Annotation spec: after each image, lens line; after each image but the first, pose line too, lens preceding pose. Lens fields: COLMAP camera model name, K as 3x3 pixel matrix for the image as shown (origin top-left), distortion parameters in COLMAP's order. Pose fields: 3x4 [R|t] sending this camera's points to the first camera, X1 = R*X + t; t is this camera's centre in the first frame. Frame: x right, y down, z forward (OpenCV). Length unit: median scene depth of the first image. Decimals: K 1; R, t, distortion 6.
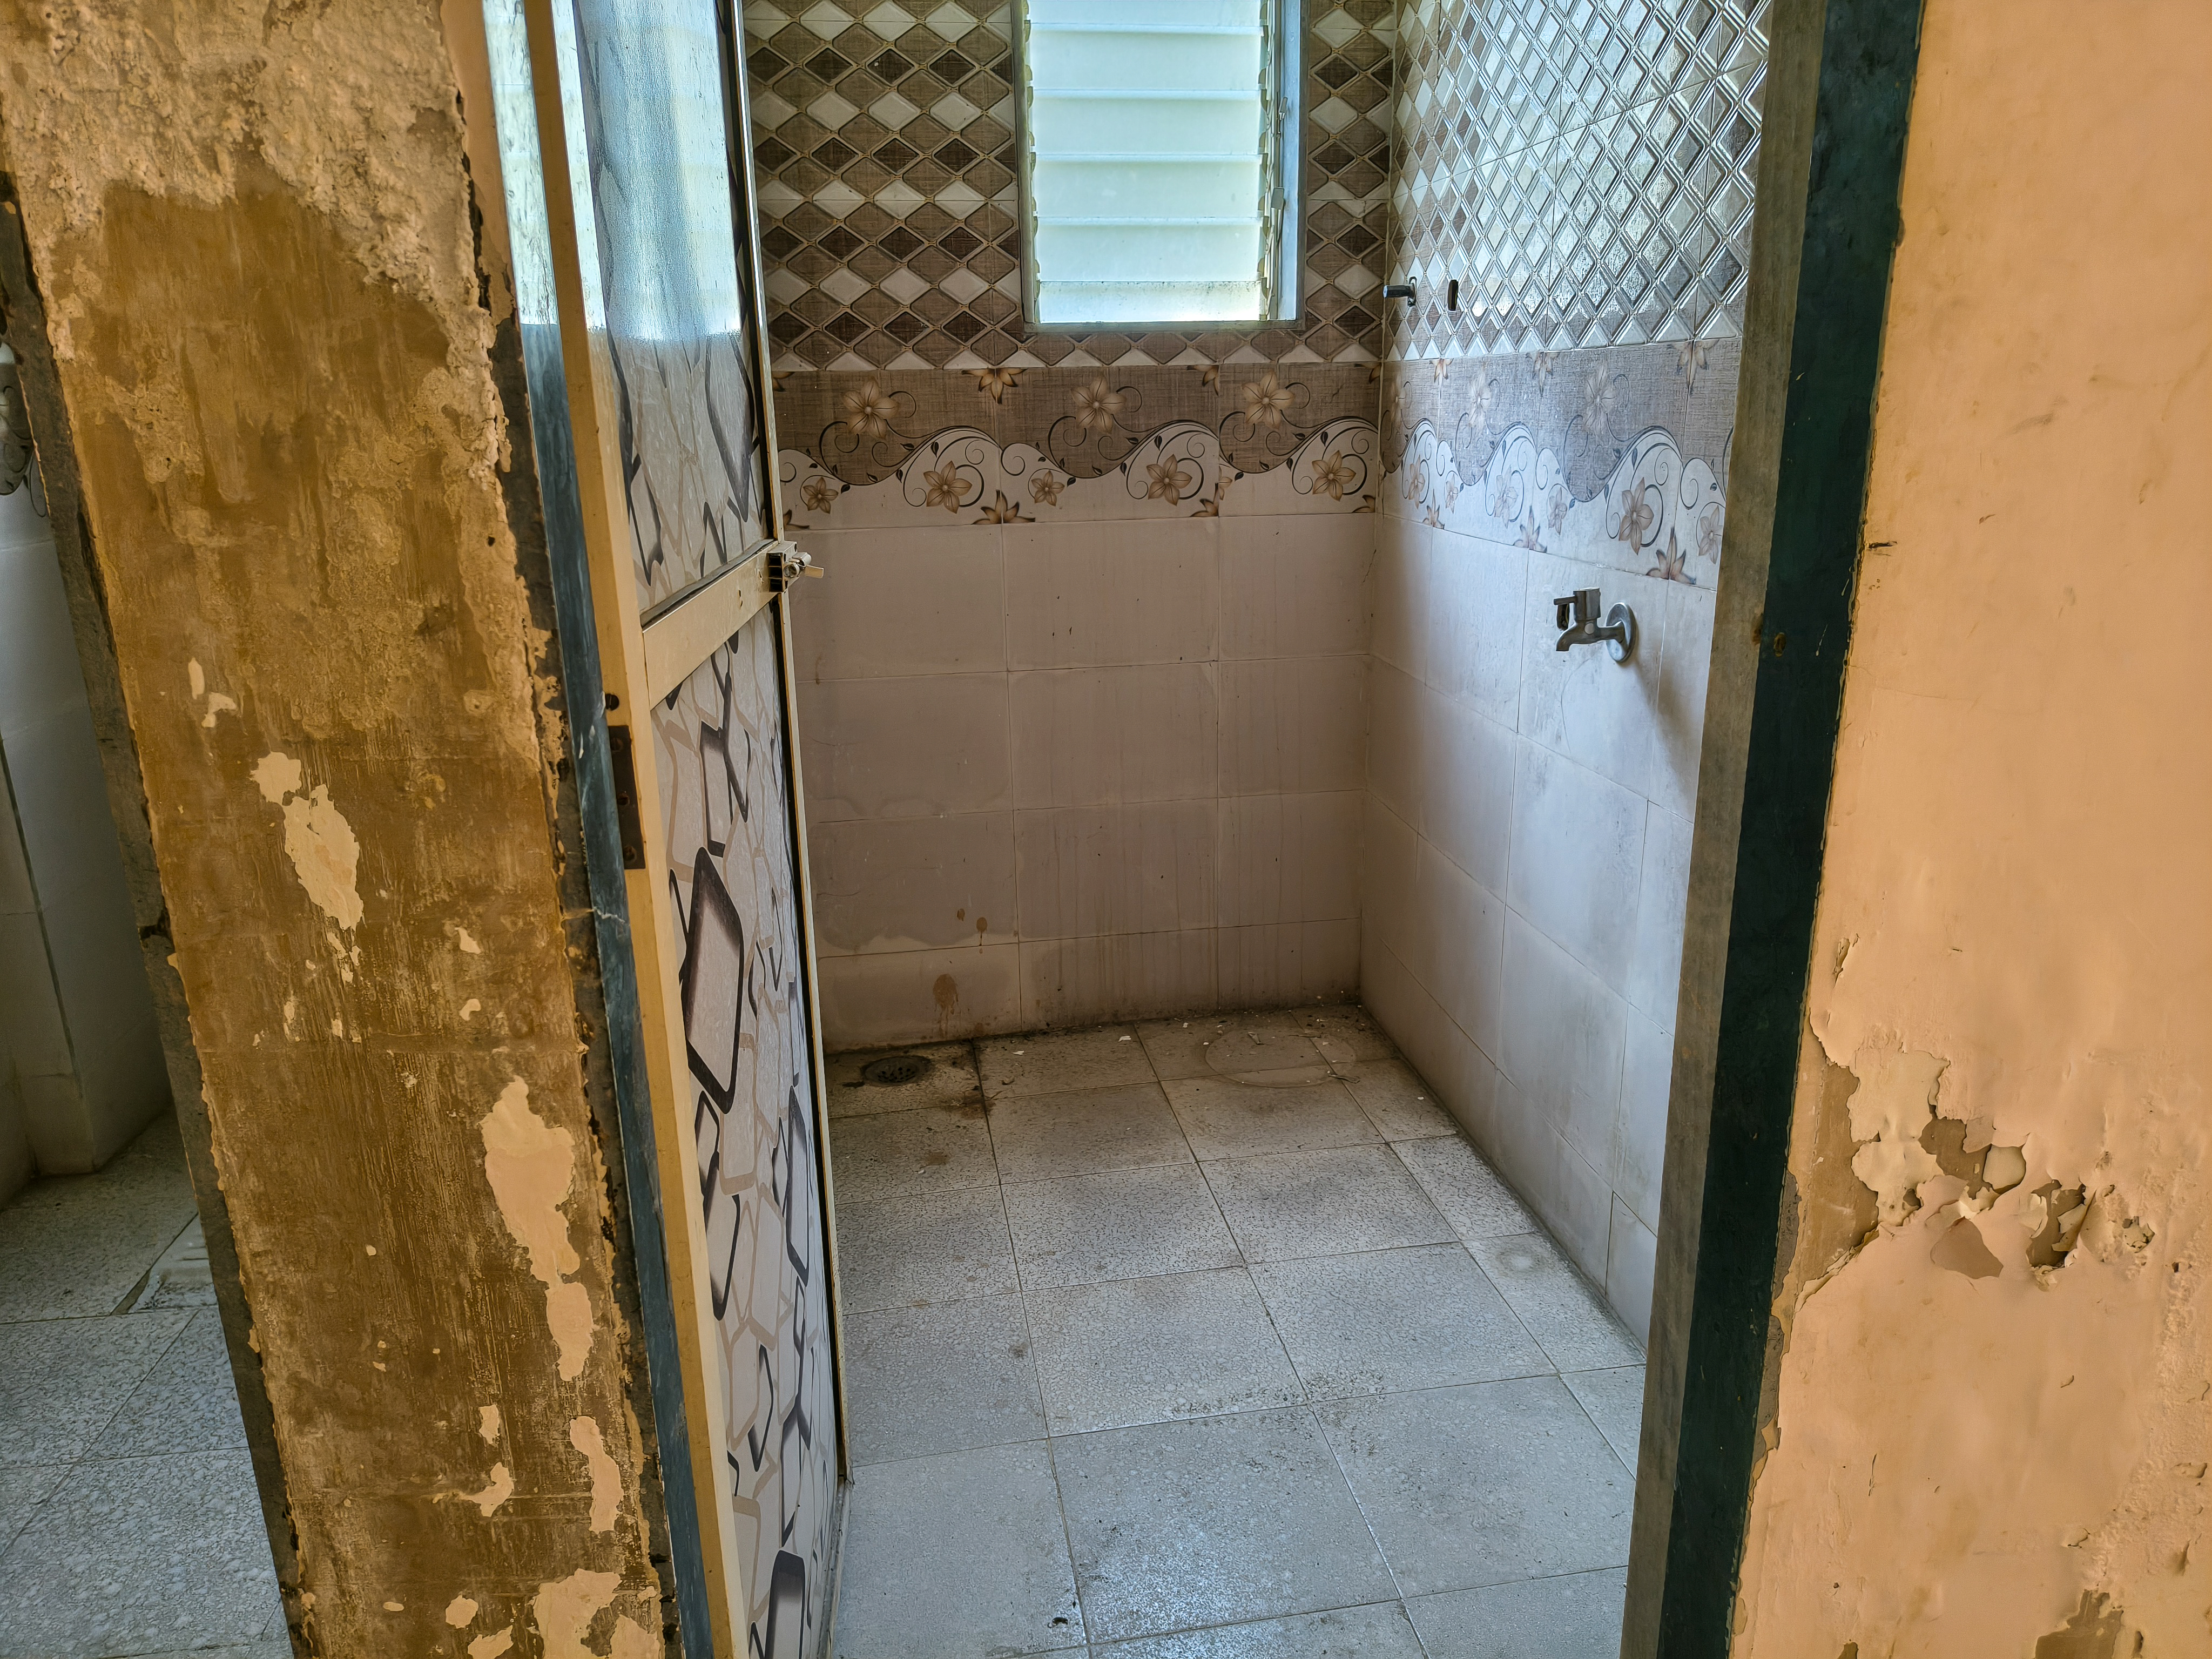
lens RADIAL K [[1519.8, 0, 1123.7], [0, 1519.8, 862.9], [0, 0, 1]] dist [0.045465, -0.052957]
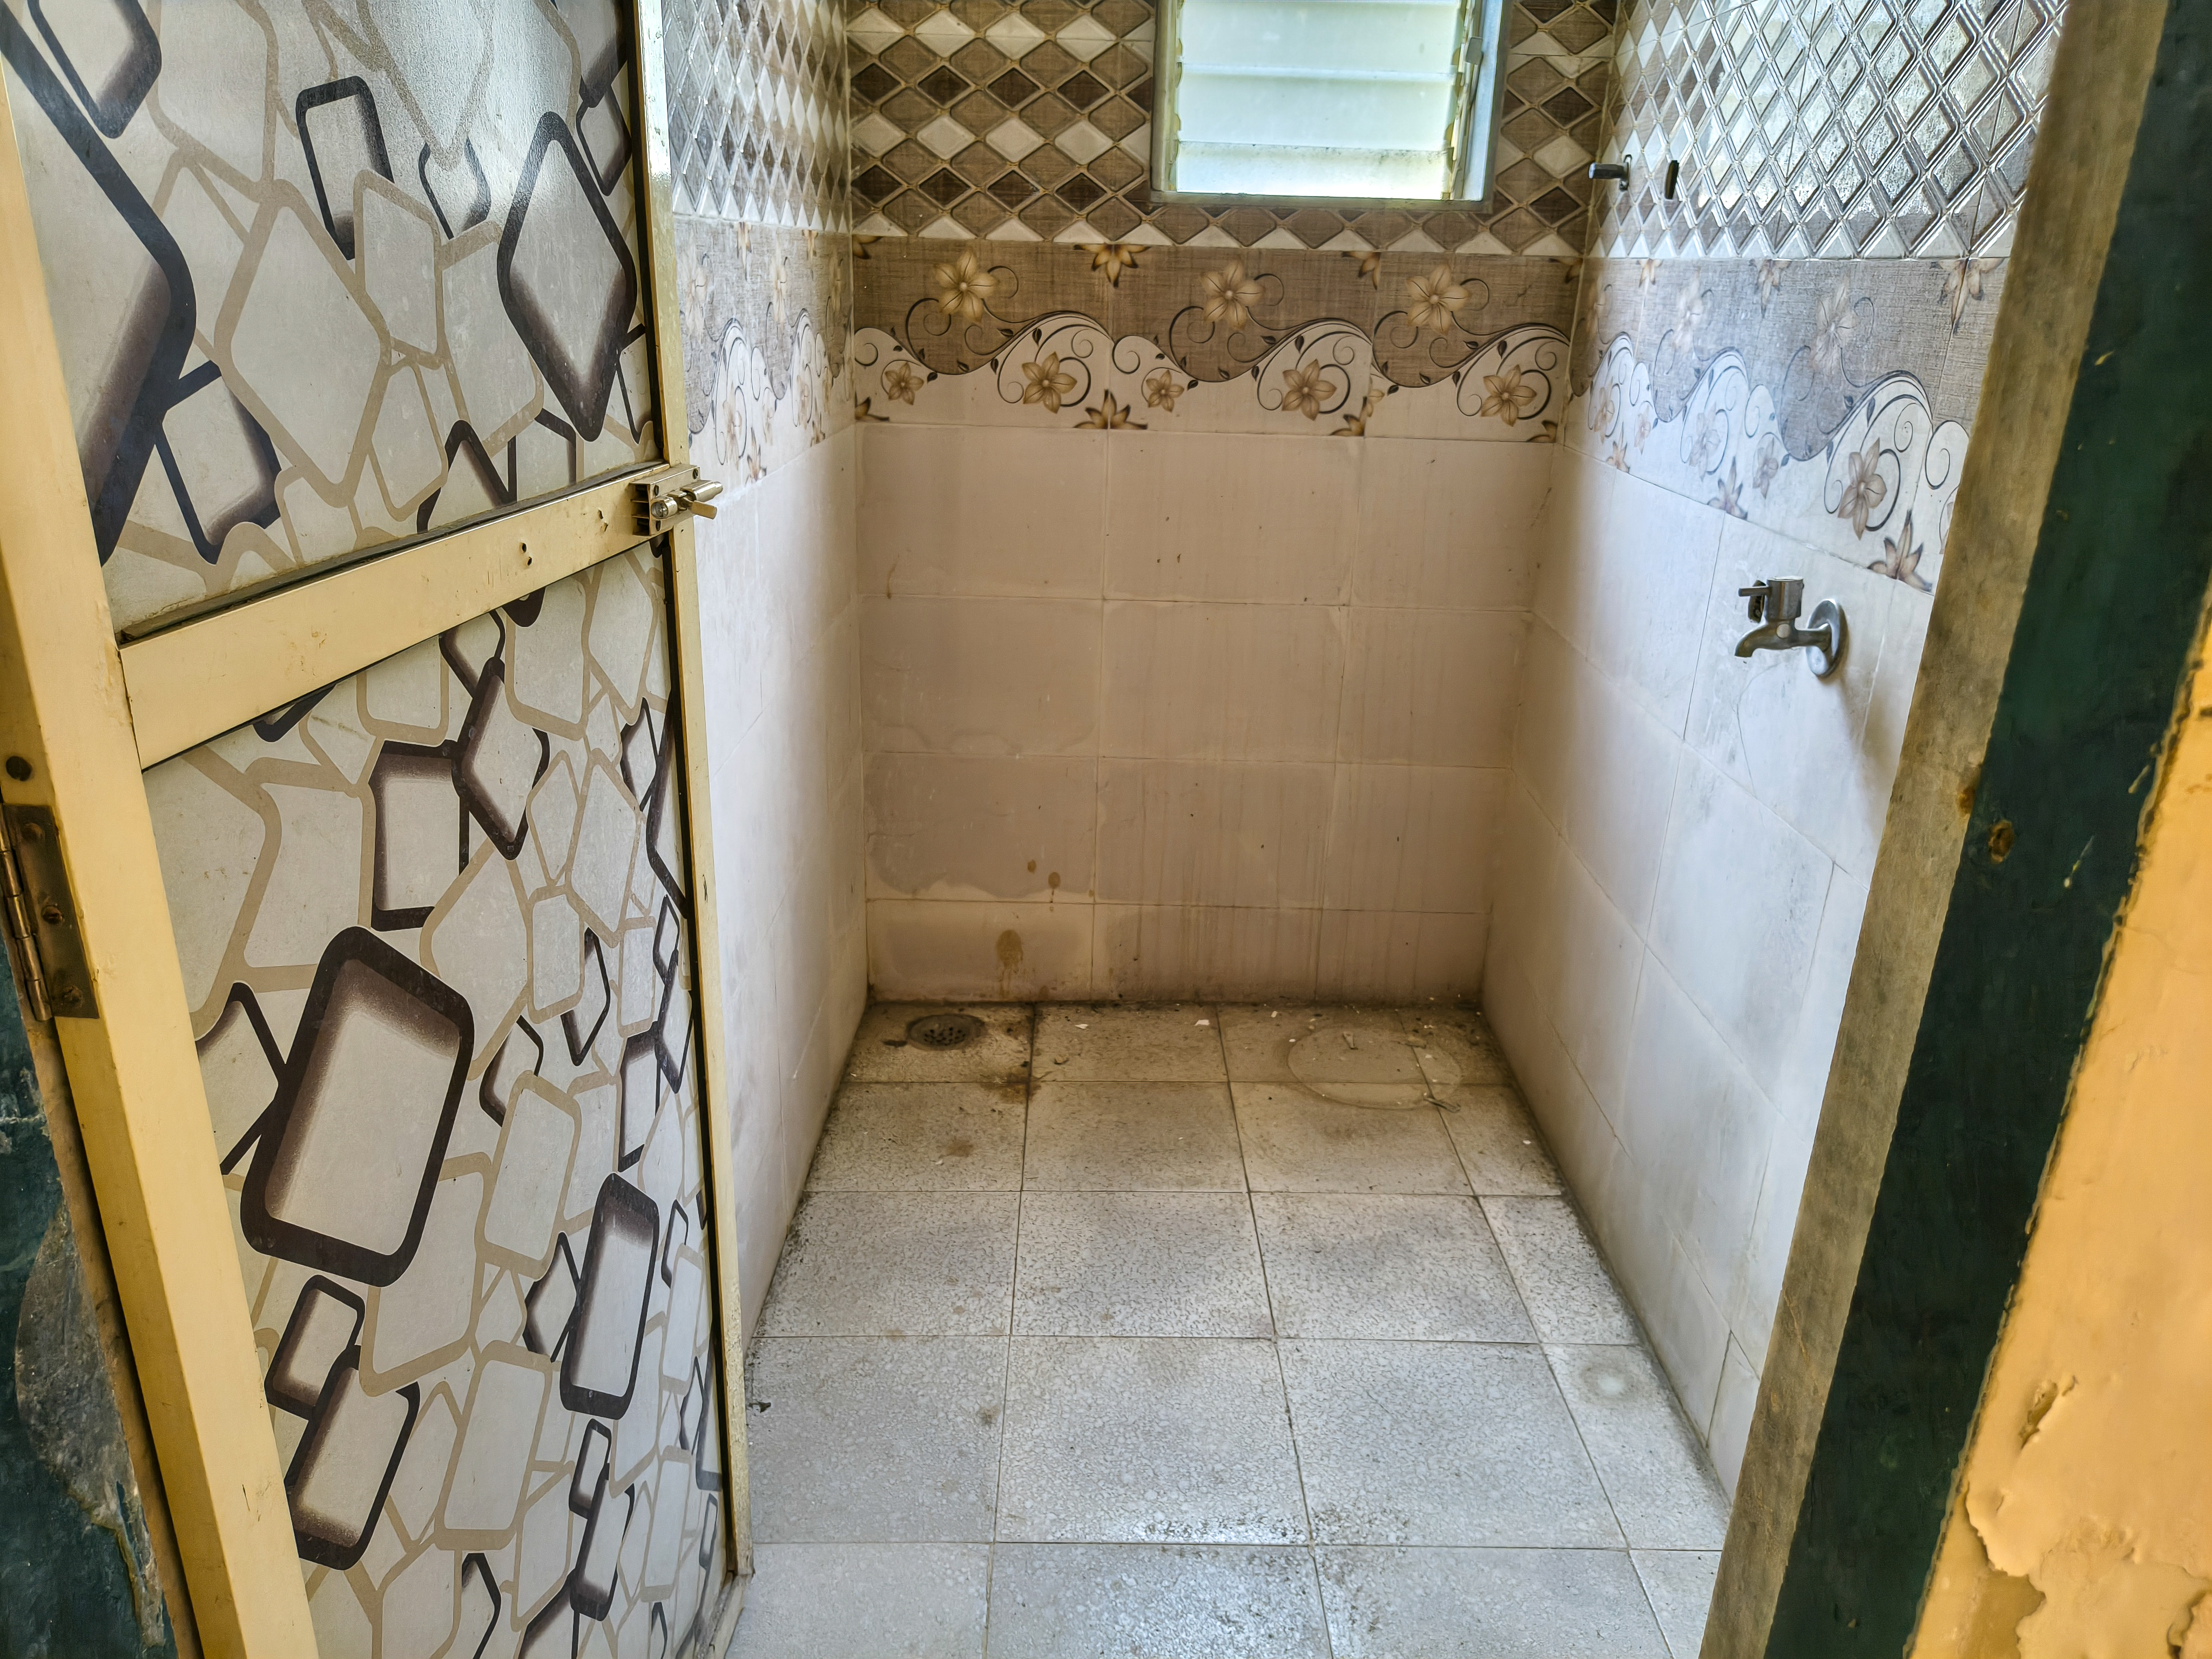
lens RADIAL K [[1519.8, 0, 1117.6], [0, 1519.8, 849.7], [0, 0, 1]] dist [0.045465, -0.052957]
pose [[0.986710, 0.101222, -0.127109, 0.077025], [-0.092523, 0.993061, 0.072584, -0.063268], [0.133574, -0.059859, 0.989229, 0.170652]]
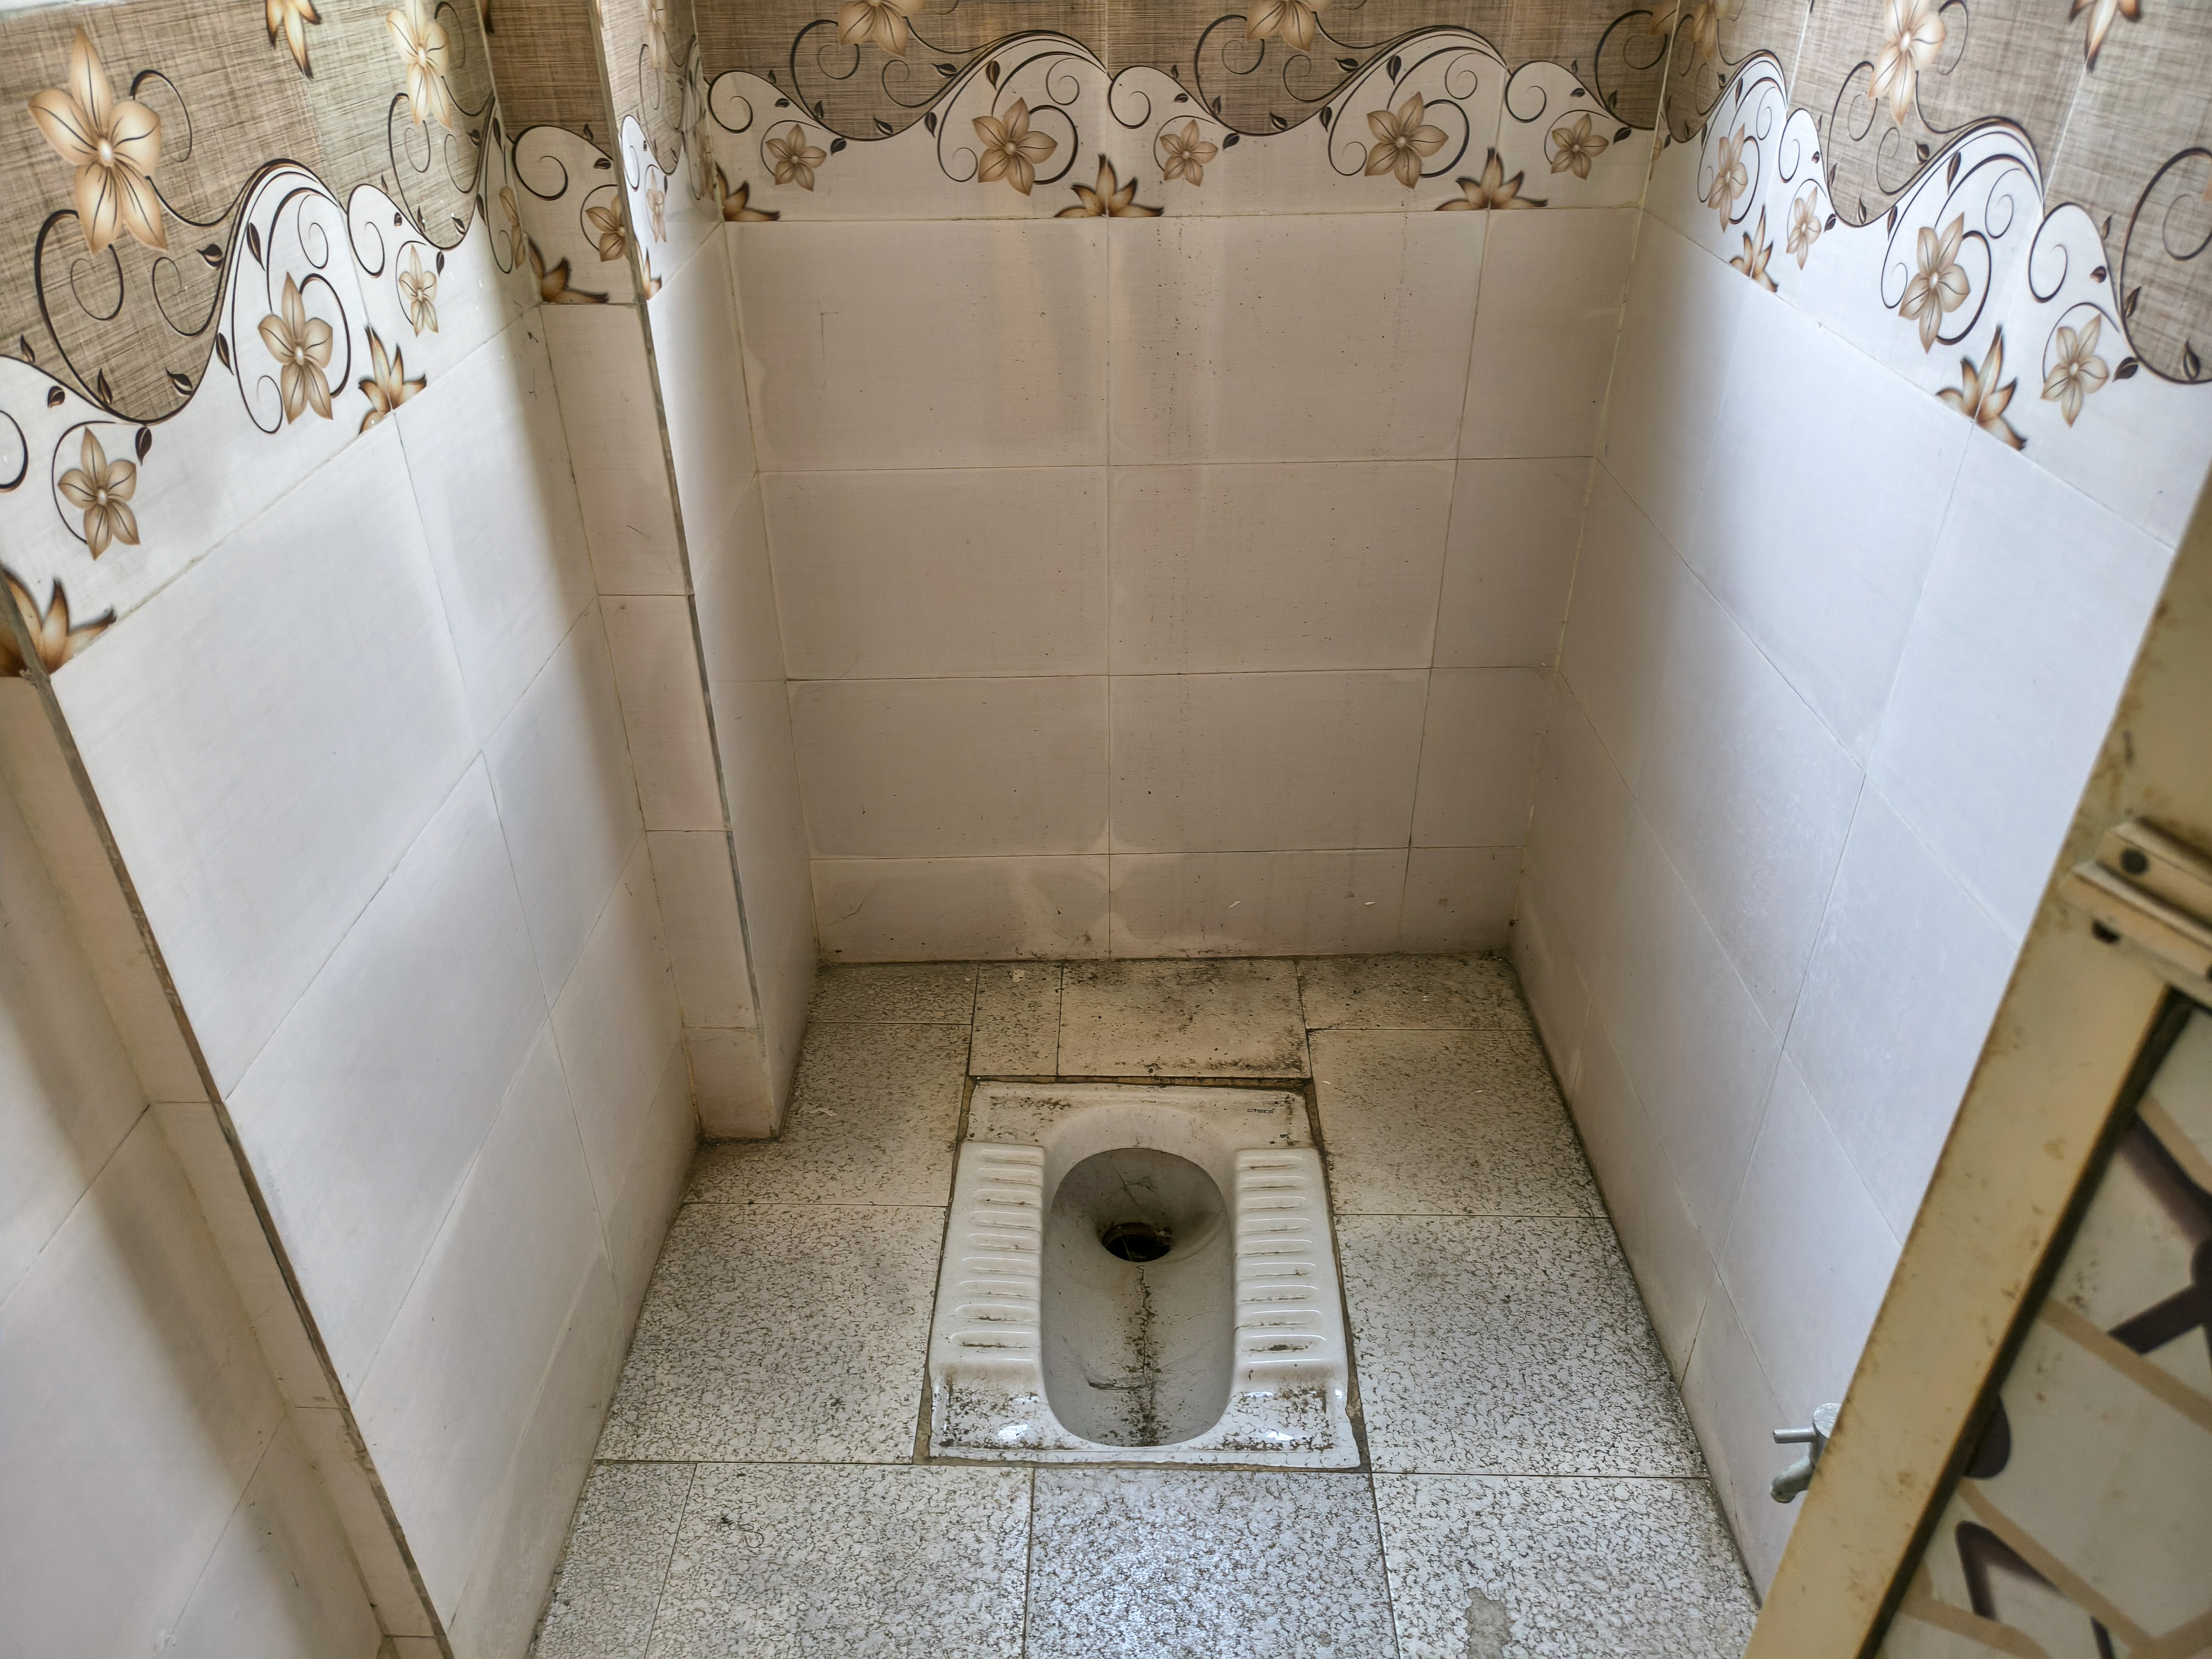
lens RADIAL K [[1519.8, 0, 1087.5], [0, 1519.8, 820.8], [0, 0, 1]] dist [0.045465, -0.052957]
pose [[0.989217, 0.084879, -0.119351, -0.523563], [-0.050169, 0.962015, 0.268347, -0.184002], [0.137595, -0.259466, 0.955900, 0.414615]]
